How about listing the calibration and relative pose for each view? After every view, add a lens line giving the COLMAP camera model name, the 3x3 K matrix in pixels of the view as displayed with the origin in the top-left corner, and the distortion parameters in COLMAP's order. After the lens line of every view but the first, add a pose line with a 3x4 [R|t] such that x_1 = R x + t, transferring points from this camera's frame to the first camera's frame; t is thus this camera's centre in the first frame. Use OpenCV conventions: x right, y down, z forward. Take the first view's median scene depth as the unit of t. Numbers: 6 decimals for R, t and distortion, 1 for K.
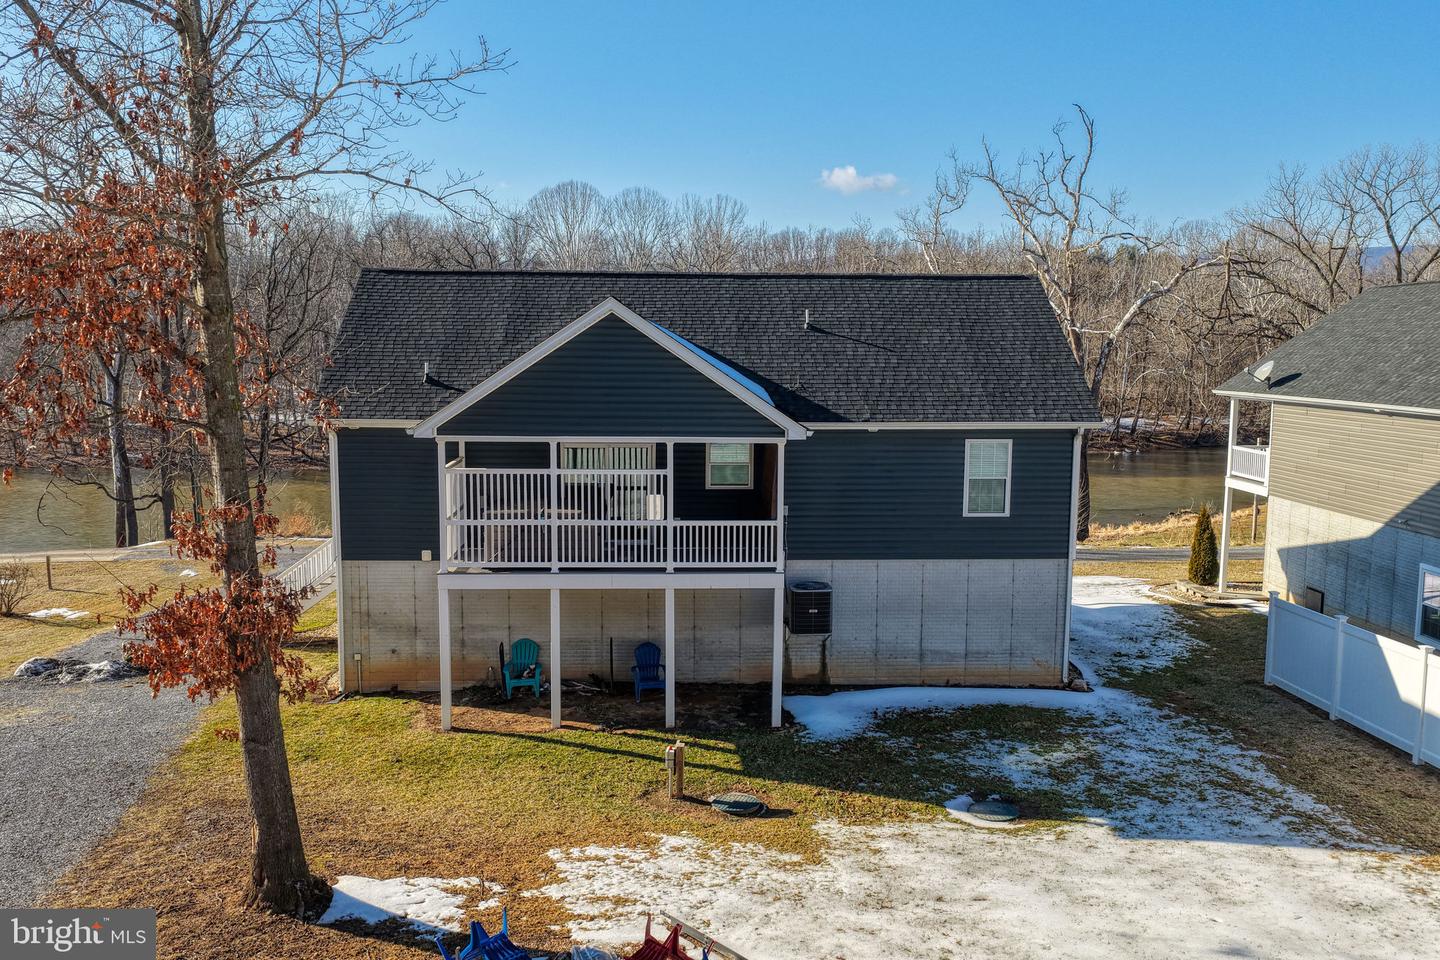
lens RADIAL K [[1189.3, 0, 724.0], [0, 1189.3, 479.8], [0, 0, 1]] dist [-0.013919, 0.044178]
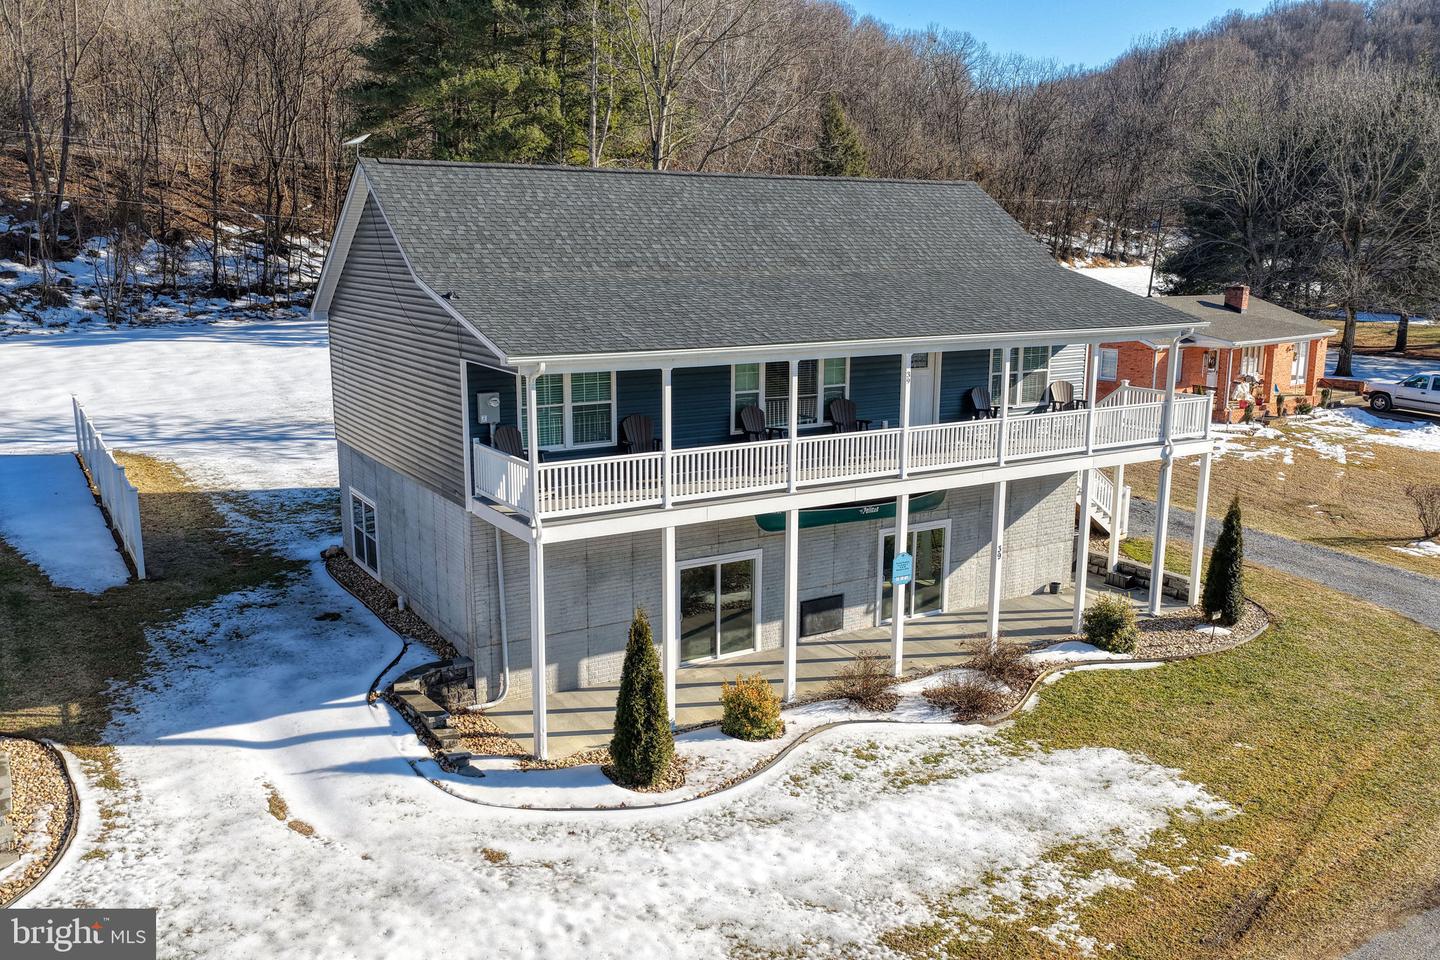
lens RADIAL K [[1189.3, 0, 714.0], [0, 1189.3, 481.6], [0, 0, 1]] dist [-0.013919, 0.044178]
pose [[-0.877663, 0.088347, -0.471064, 0.580240], [-0.062794, 0.953195, 0.295764, -0.279509], [0.475146, 0.289161, -0.831037, 2.389167]]
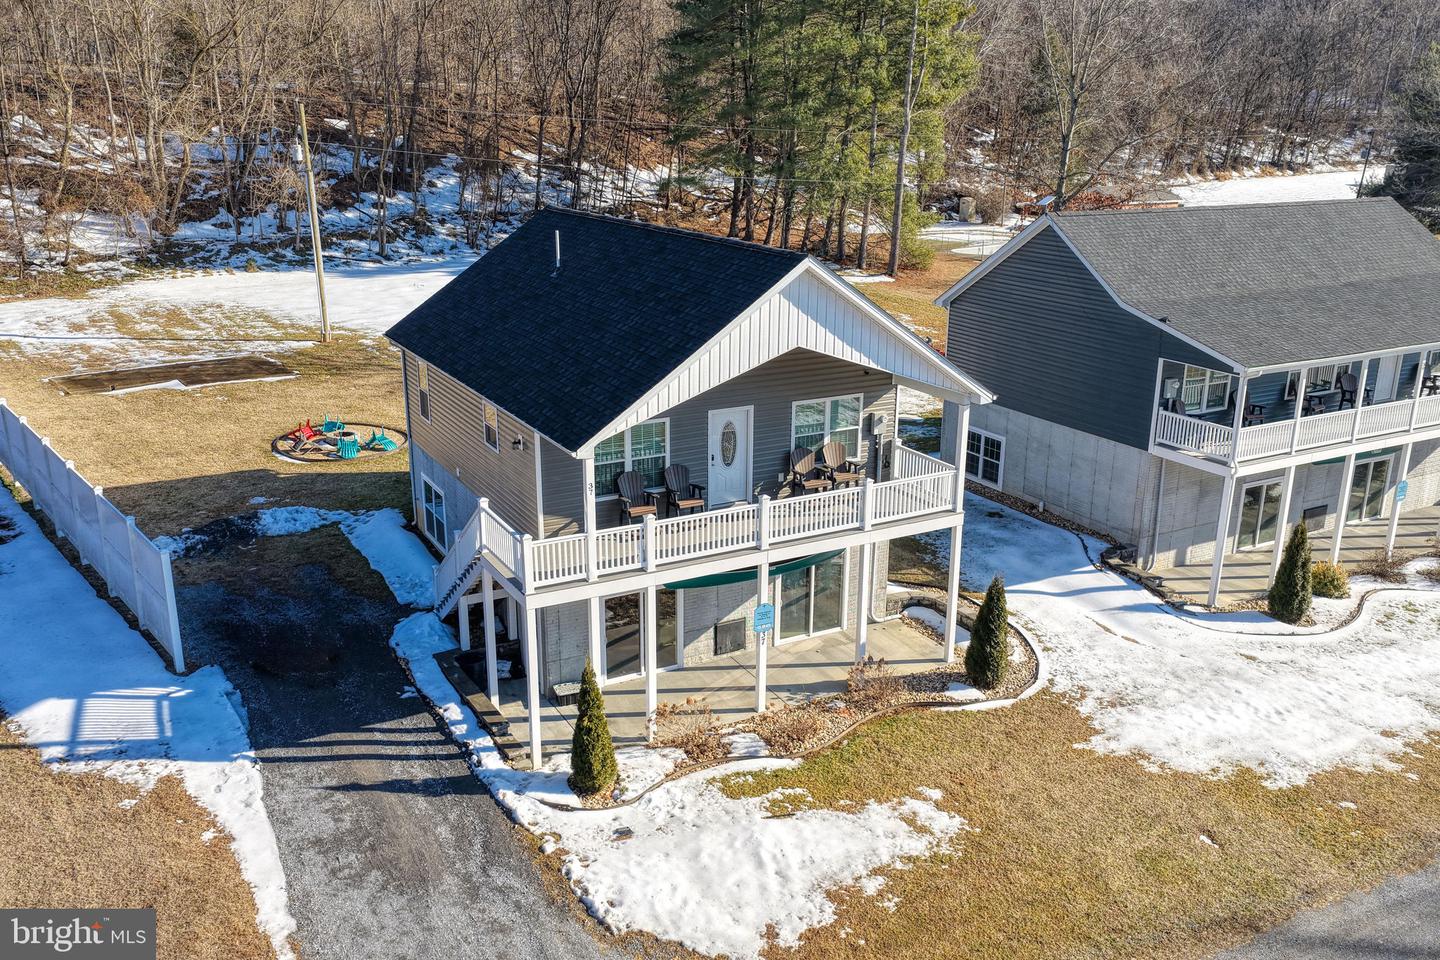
lens RADIAL K [[1189.3, 0, 713.2], [0, 1189.3, 480.0], [0, 0, 1]] dist [-0.013919, 0.044178]
pose [[-0.902219, 0.119416, -0.414417, 1.416822], [-0.058454, 0.918176, 0.391836, -0.484546], [0.427299, 0.377746, -0.821416, 2.522342]]
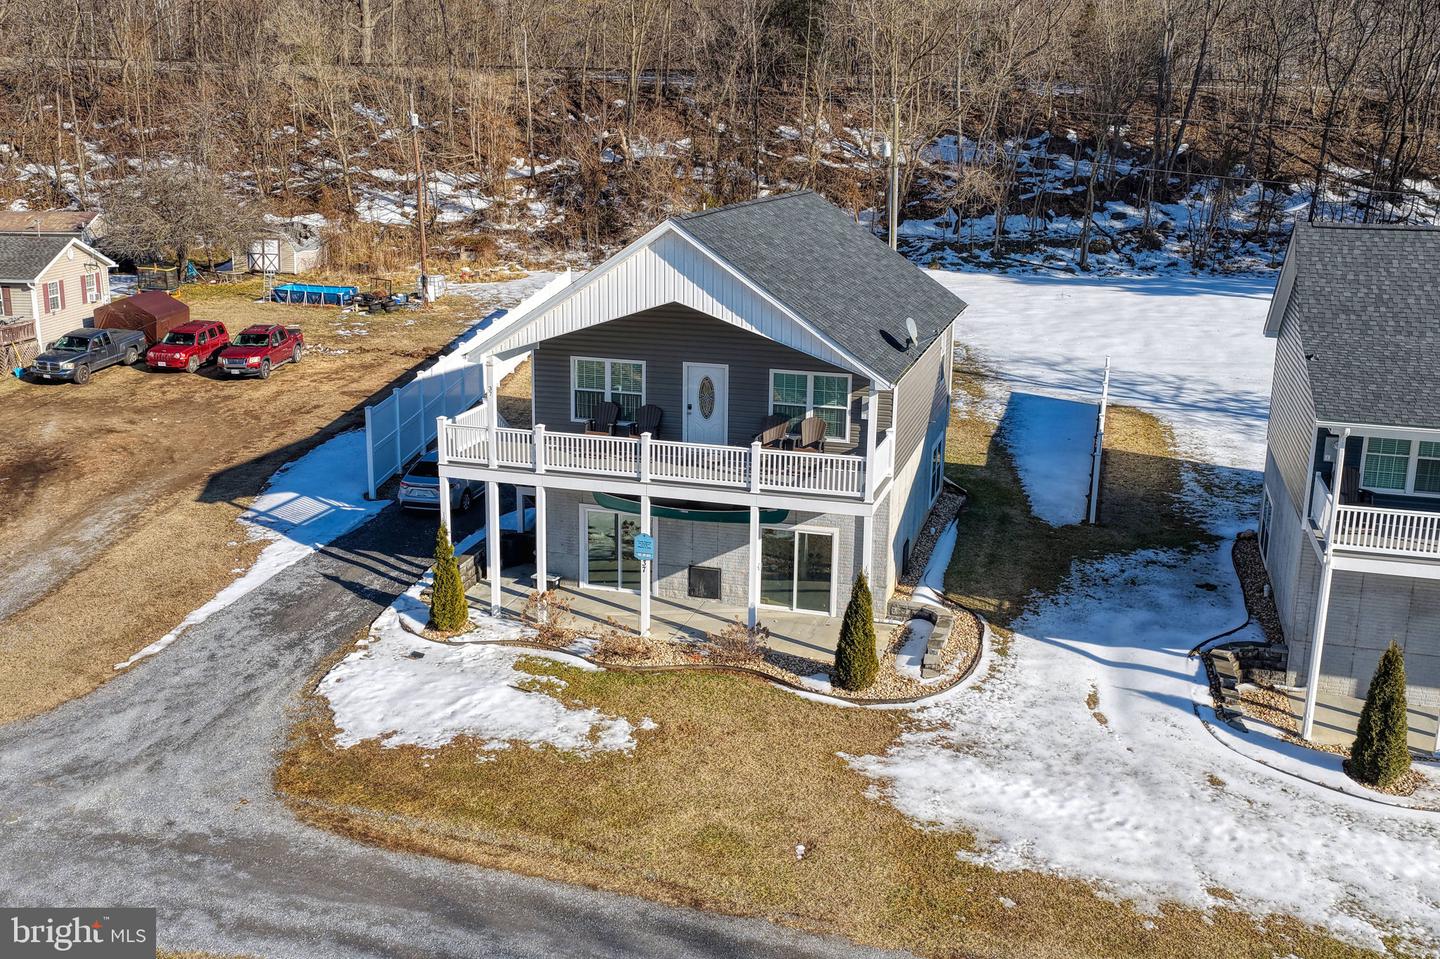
lens RADIAL K [[1376.7, 0, 704.4], [0, 1376.7, 464.6], [0, 0, 1]] dist [0.000155, 0.000000]
pose [[-0.938820, -0.096644, 0.330570, 0.420747], [0.026208, 0.936993, 0.348365, -0.502194], [-0.343409, 0.335715, -0.877135, 2.862834]]
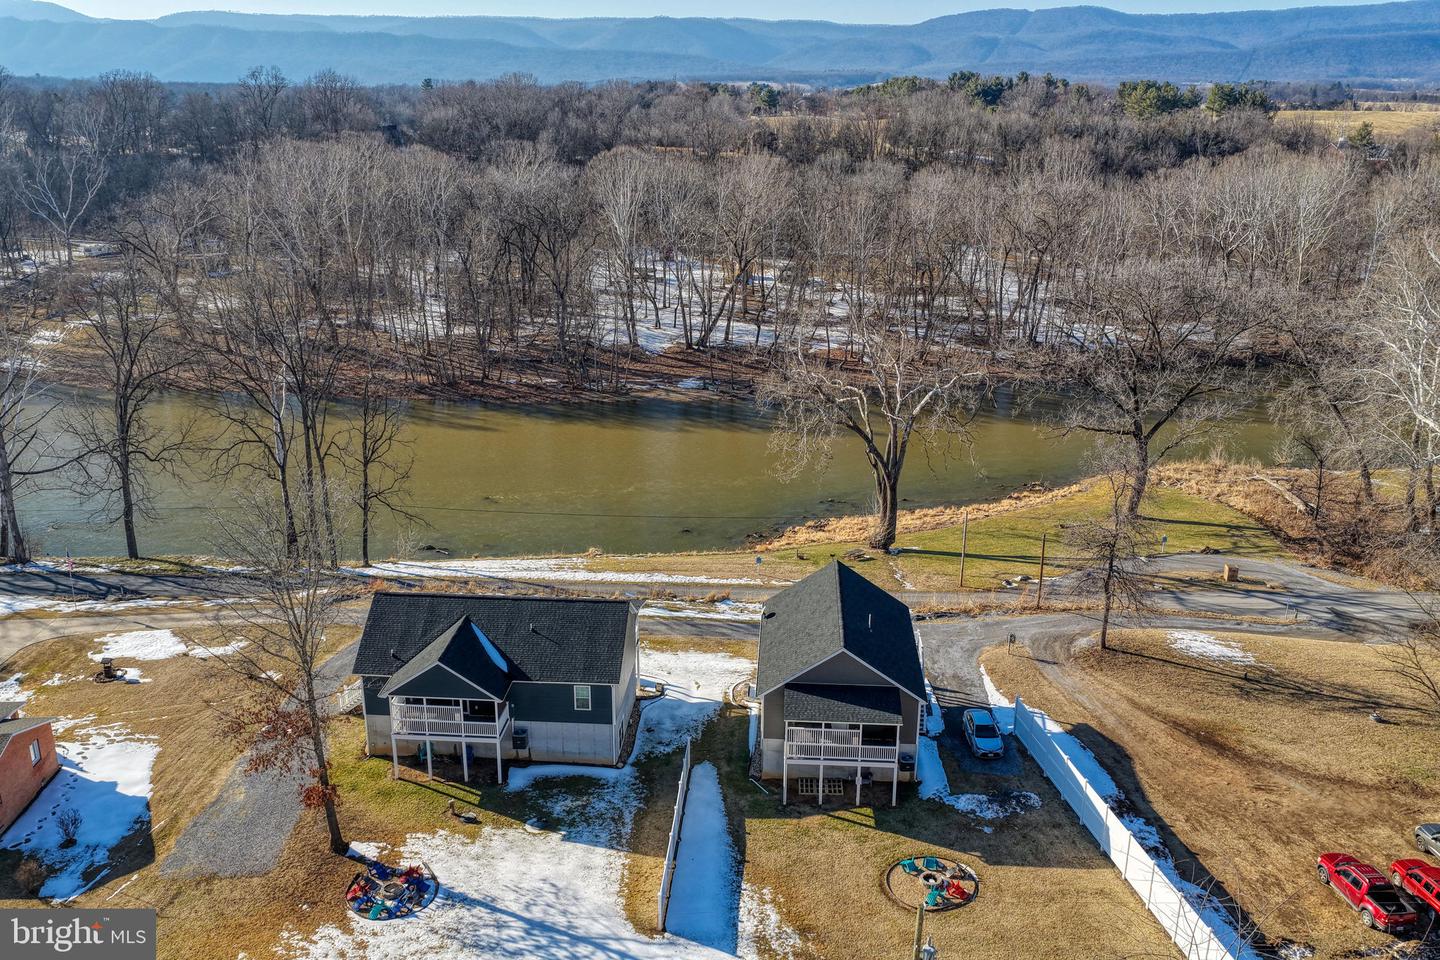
lens RADIAL K [[1189.3, 0, 723.8], [0, 1189.3, 482.5], [0, 0, 1]] dist [-0.013919, 0.044178]
pose [[0.992977, 0.036873, -0.112410, 0.958448], [-0.014246, 0.980541, 0.195796, -1.195557], [0.117443, -0.192819, 0.974181, -1.829194]]
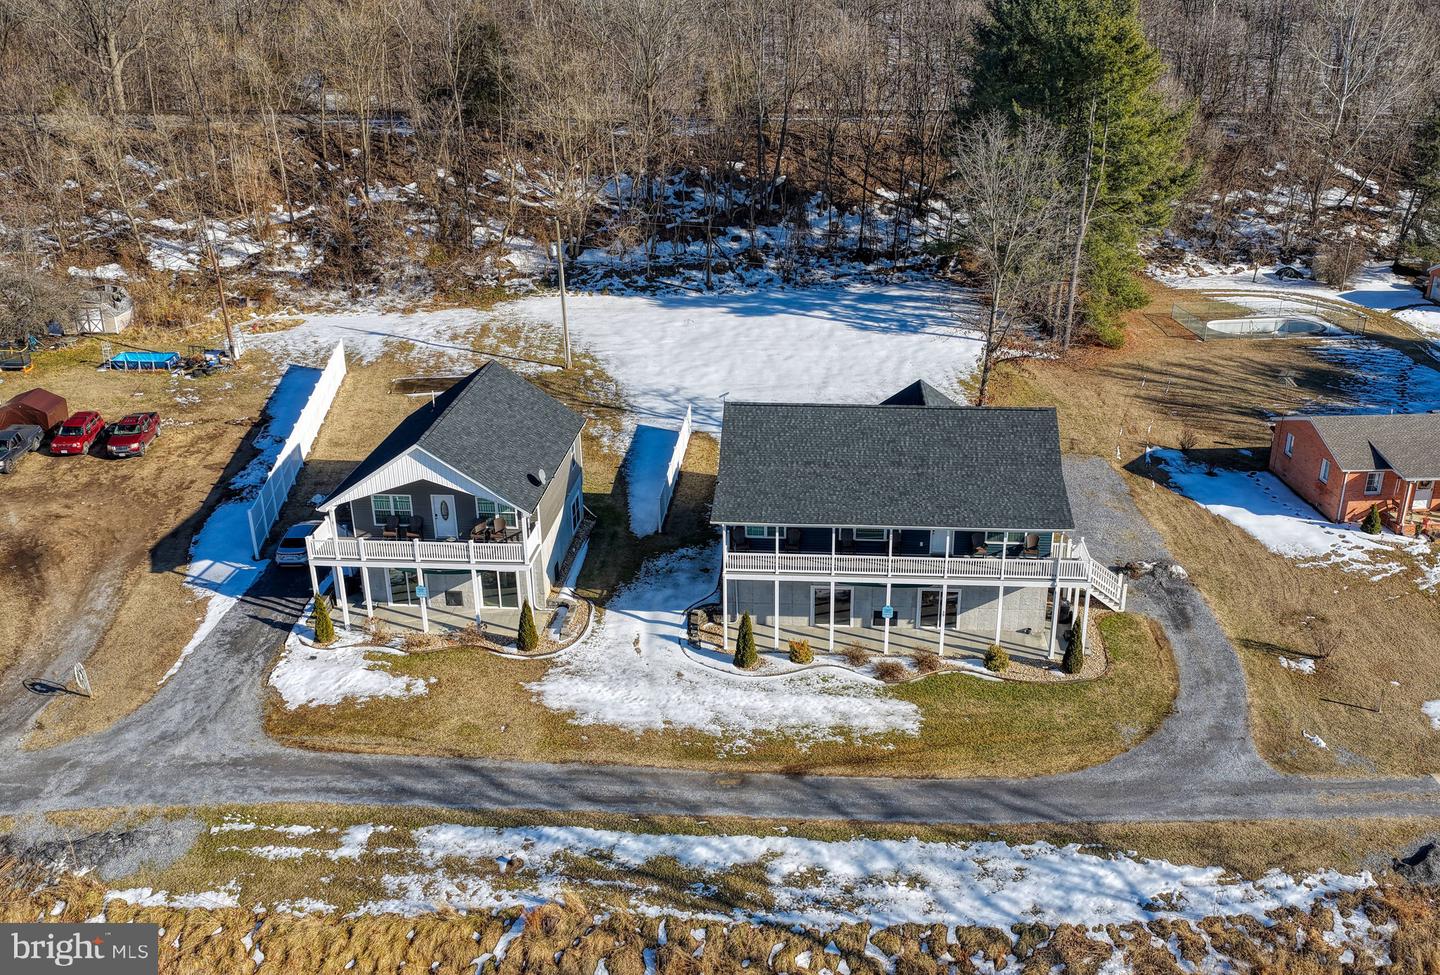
lens RADIAL K [[1289.4, 0, 790.6], [0, 1289.4, 527.0], [0, 0, 1]] dist [-0.011883, 0.050977]
pose [[-0.995393, -0.046509, 0.083839, -0.057069], [0.001500, 0.866798, 0.498657, -1.399481], [-0.095863, 0.496486, -0.862735, 3.870836]]
